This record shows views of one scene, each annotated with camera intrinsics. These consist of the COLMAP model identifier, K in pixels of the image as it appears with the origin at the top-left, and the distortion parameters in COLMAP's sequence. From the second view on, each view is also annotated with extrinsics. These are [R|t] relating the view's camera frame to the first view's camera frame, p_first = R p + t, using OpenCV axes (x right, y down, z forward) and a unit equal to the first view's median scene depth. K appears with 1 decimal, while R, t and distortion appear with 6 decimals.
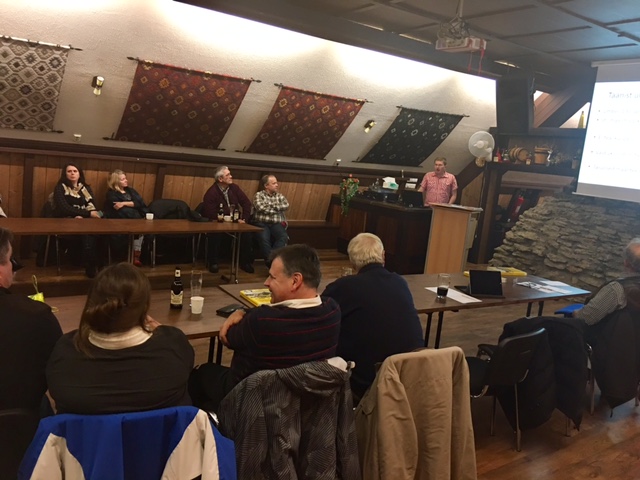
lens RADIAL K [[554.6, 0, 319.8], [0, 554.6, 239.5], [0, 0, 1]] dist [-0.002282, -0.002456]
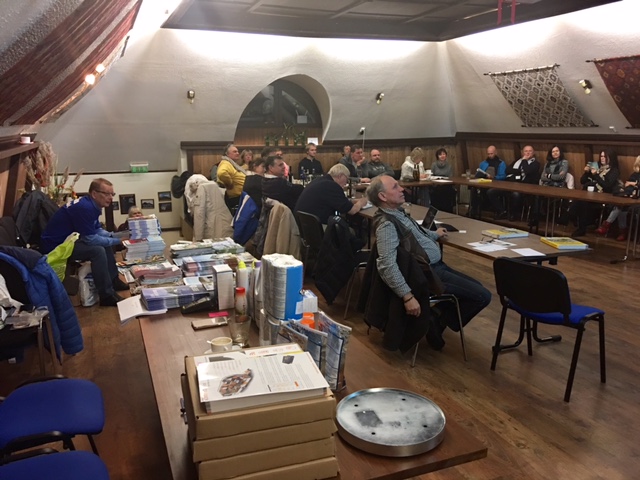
lens RADIAL K [[554.6, 0, 319.8], [0, 554.6, 239.5], [0, 0, 1]] dist [-0.002282, -0.002456]
pose [[-0.210611, 0.100638, -0.972376, 1.003842], [-0.156553, 0.978377, 0.135167, -0.006531], [0.964953, 0.180696, -0.190302, 0.697404]]
